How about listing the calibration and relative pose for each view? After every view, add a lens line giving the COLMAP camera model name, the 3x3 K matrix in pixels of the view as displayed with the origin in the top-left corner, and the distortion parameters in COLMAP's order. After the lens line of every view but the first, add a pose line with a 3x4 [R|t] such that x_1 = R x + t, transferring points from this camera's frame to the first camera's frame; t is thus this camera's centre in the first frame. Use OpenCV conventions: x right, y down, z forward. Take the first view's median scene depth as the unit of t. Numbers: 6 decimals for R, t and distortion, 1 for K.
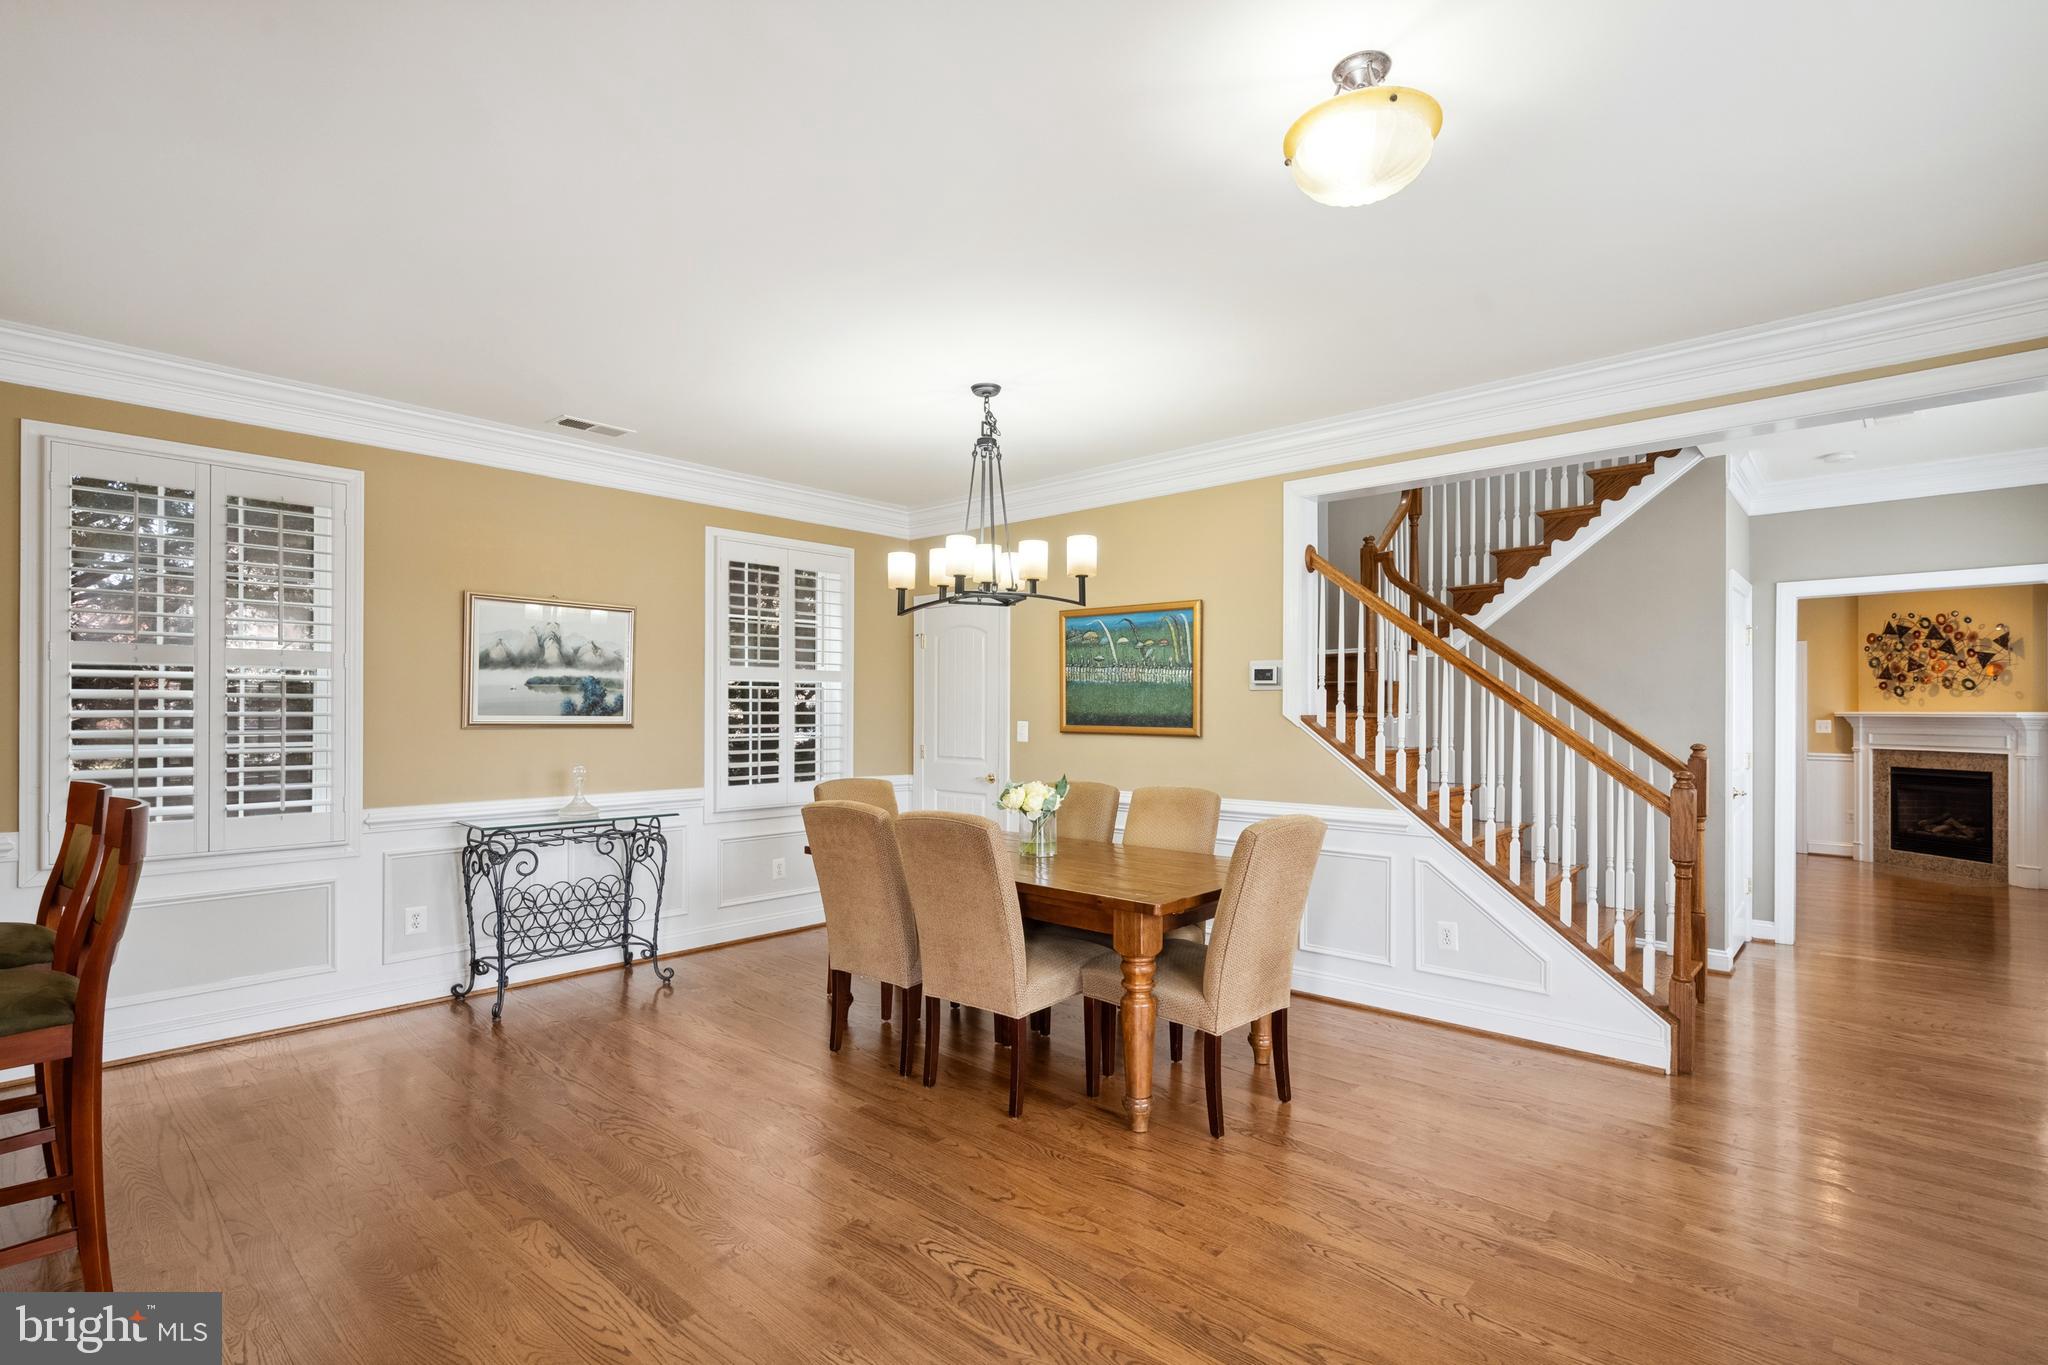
lens RADIAL K [[951.9, 0, 1006.7], [0, 951.9, 709.4], [0, 0, 1]] dist [-0.000811, -0.000183]
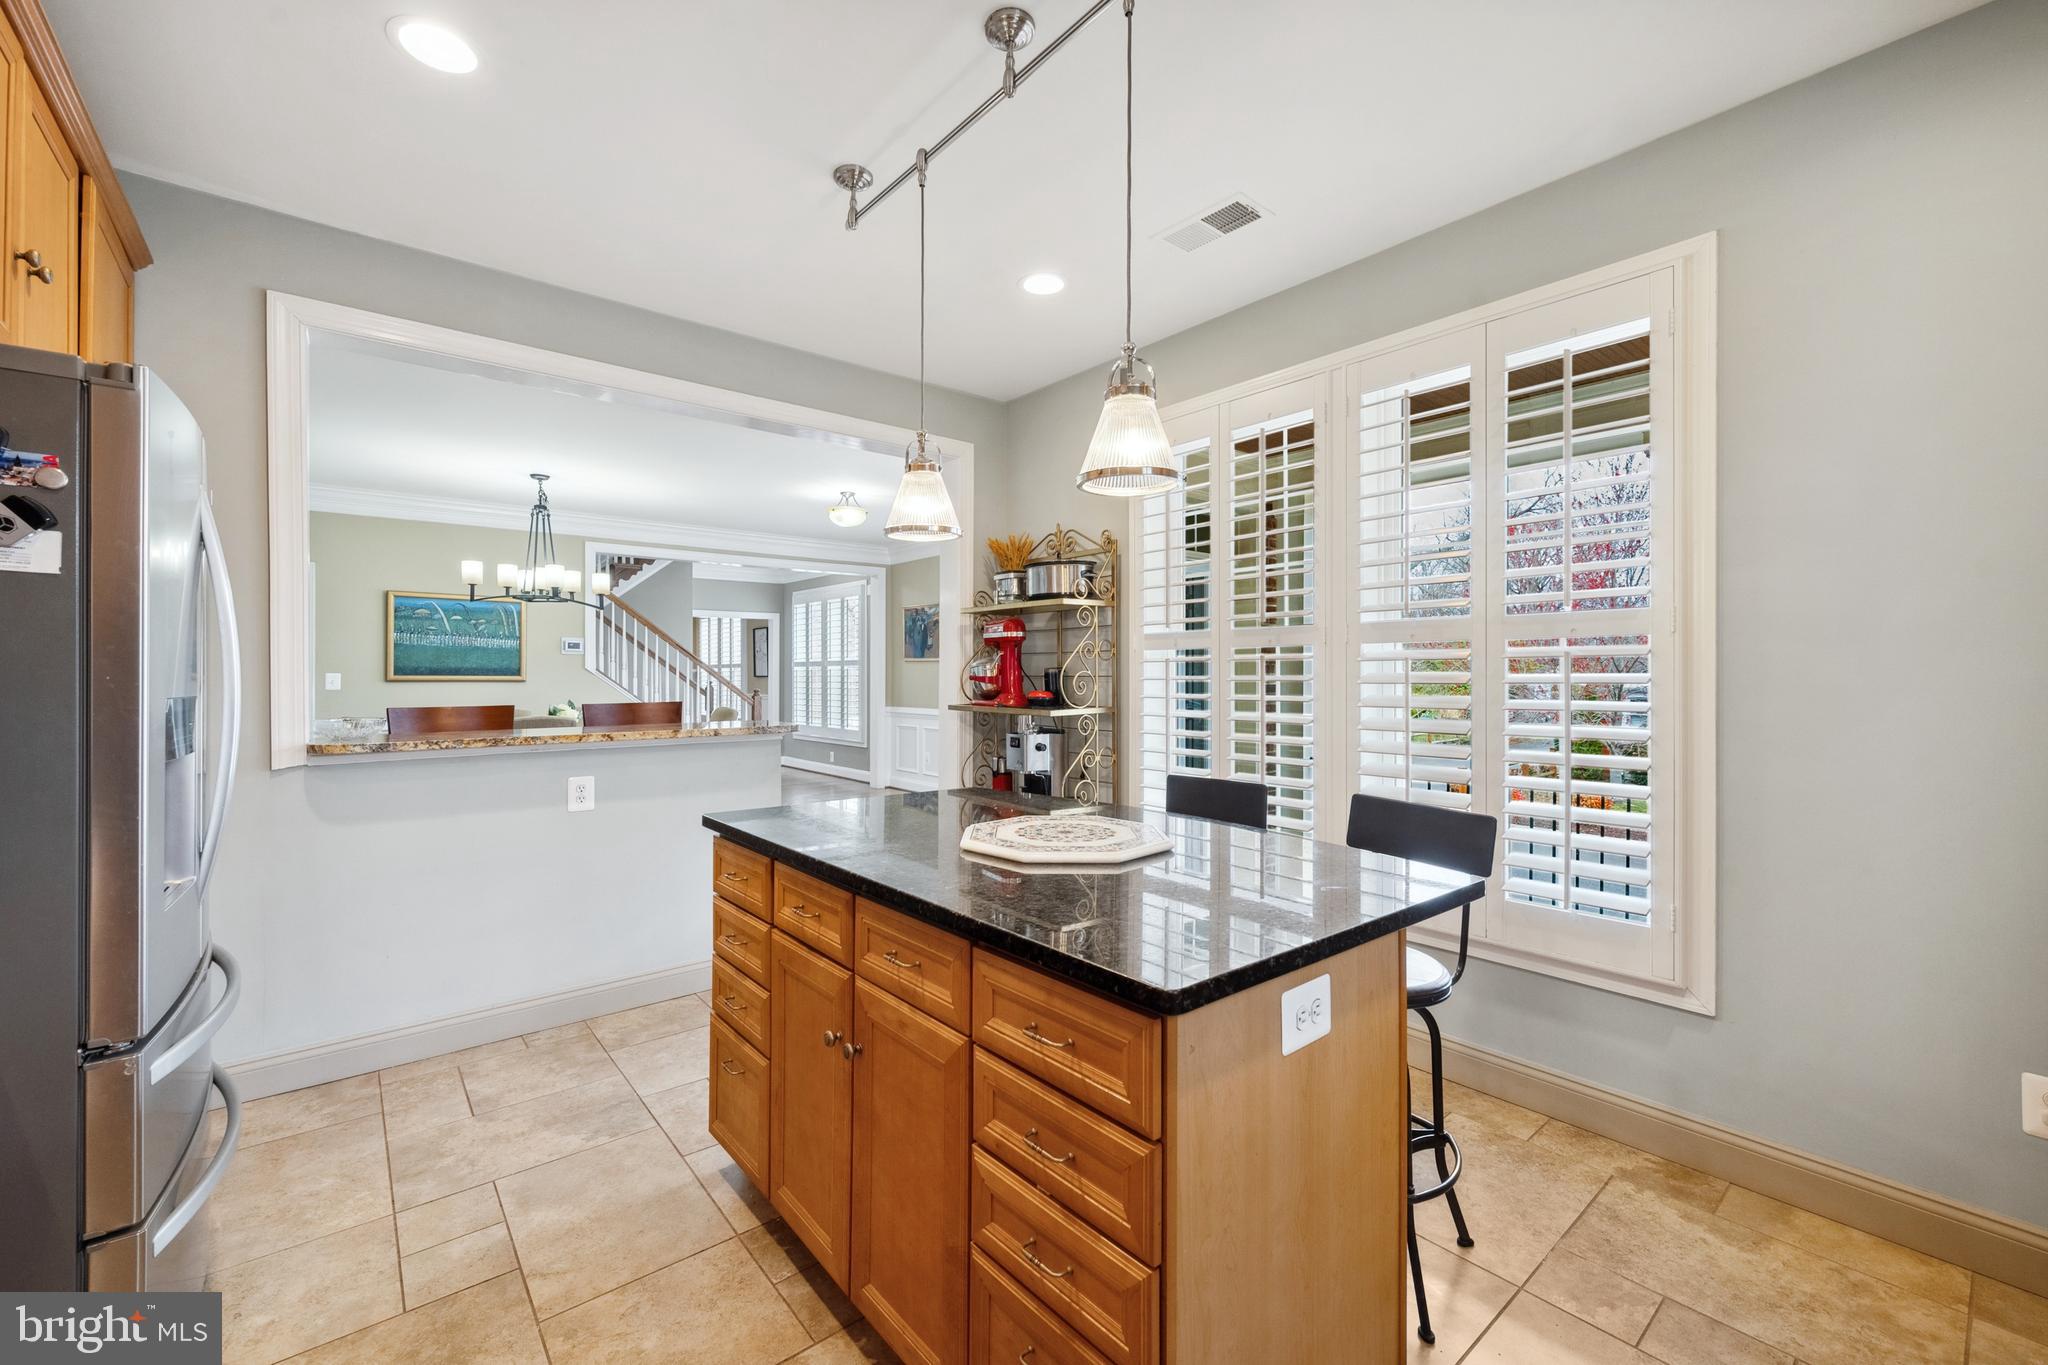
lens RADIAL K [[841.5, 0, 1013.5], [0, 841.5, 666.8], [0, 0, 1]] dist [-0.005792, -0.001317]
pose [[0.151431, 0.006521, 0.988446, -1.159236], [-0.001307, 0.999979, -0.006397, 0.012347], [-0.988467, -0.000323, 0.151437, -0.057575]]
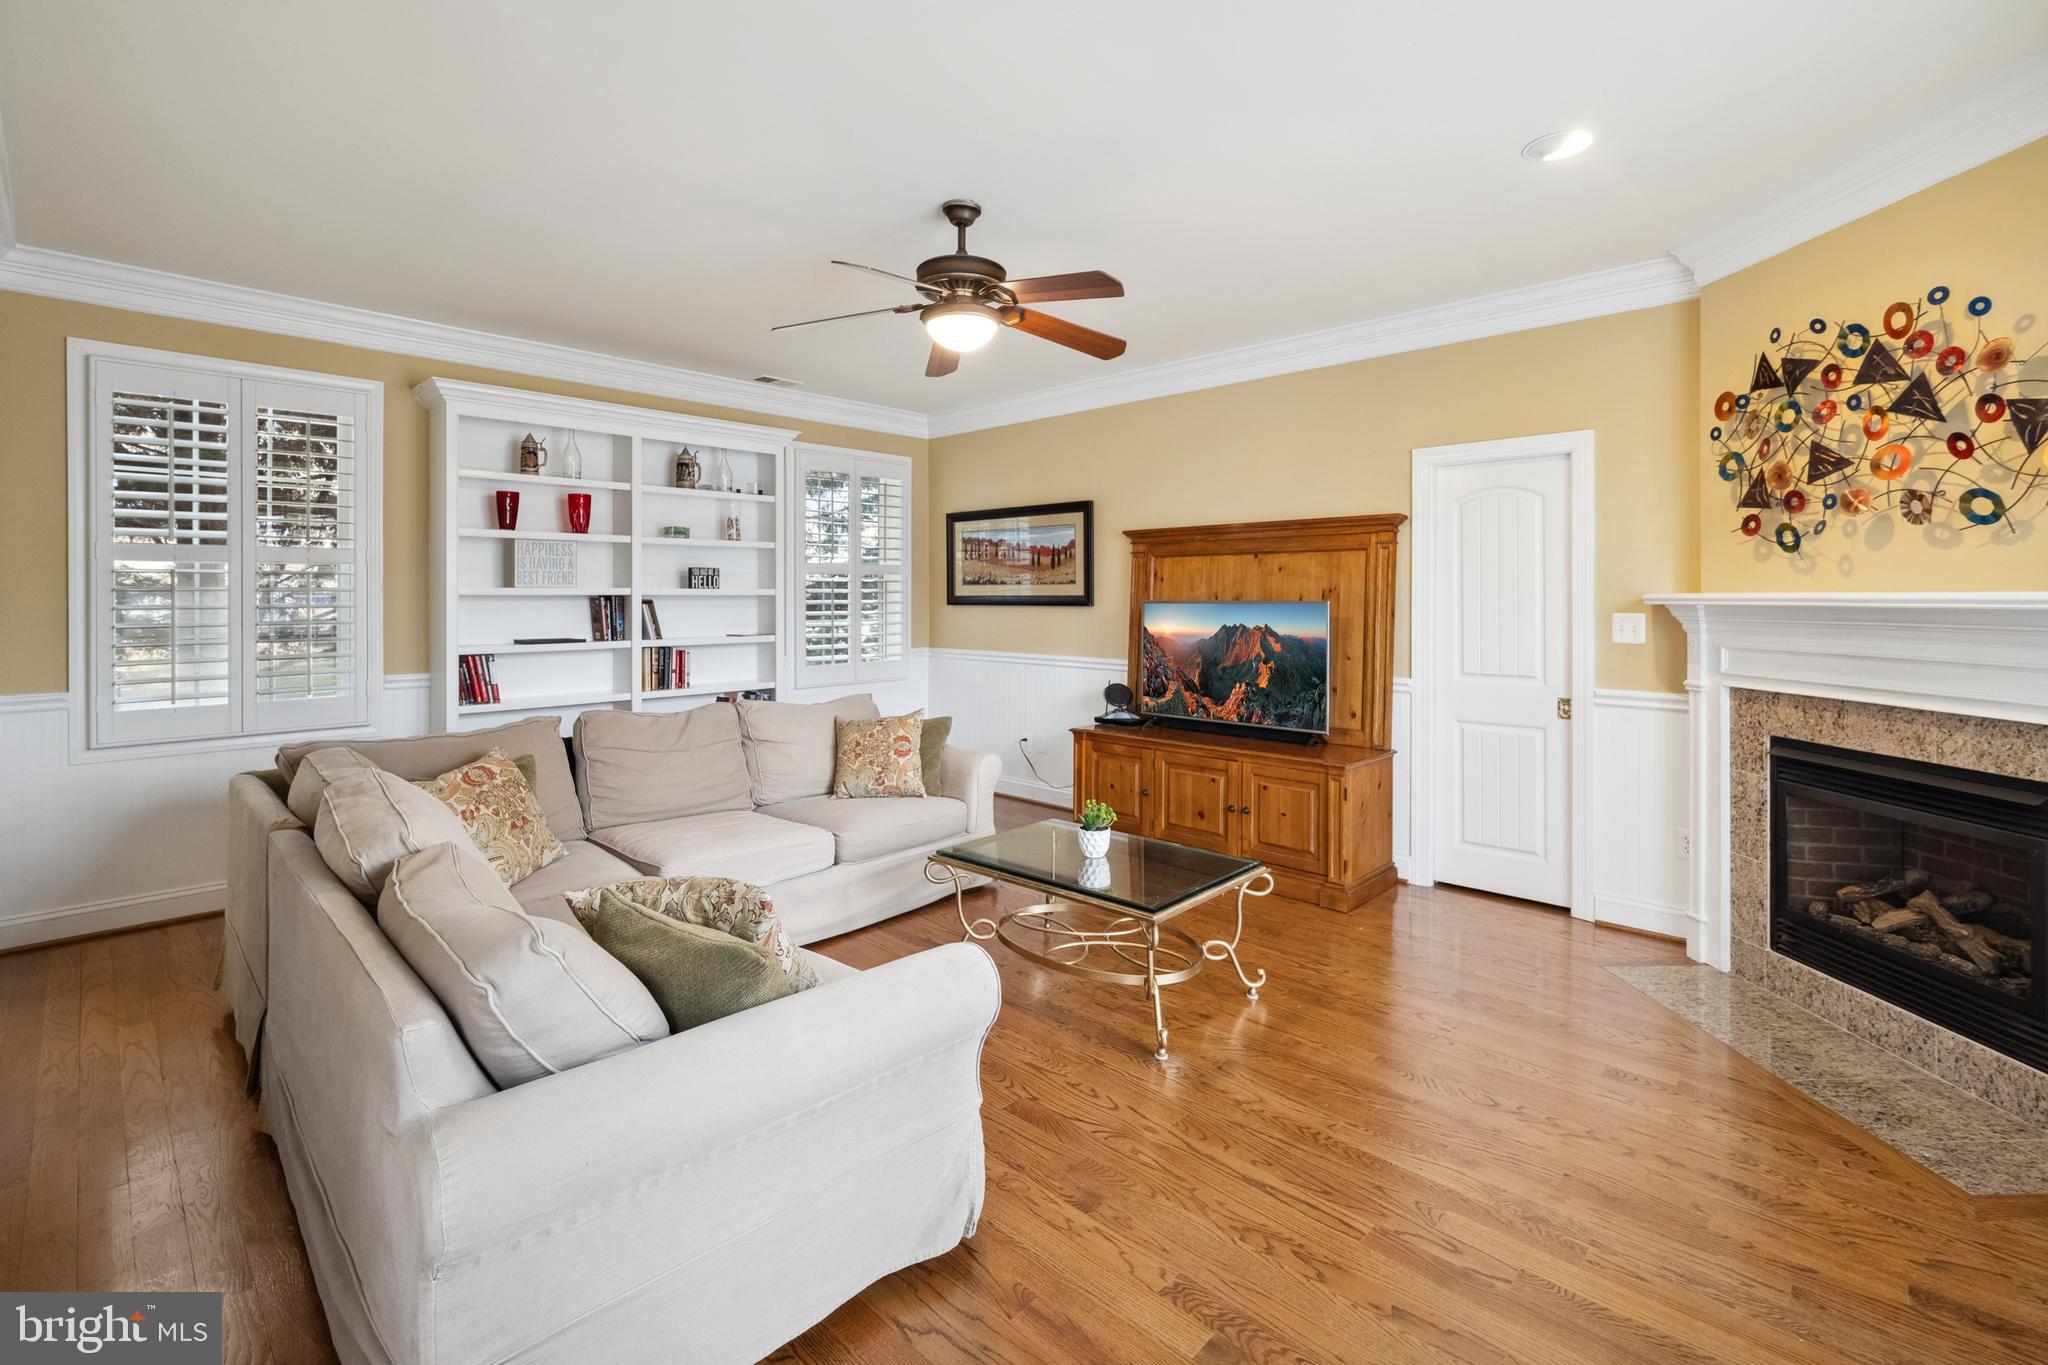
lens RADIAL K [[868.5, 0, 1000.8], [0, 868.5, 609.3], [0, 0, 1]] dist [-0.010178, -0.000234]
pose [[0.997759, -0.002763, -0.066846, 0.432417], [0.003258, 0.999968, 0.007302, 0.003805], [0.066824, -0.007503, 0.997737, 0.425456]]
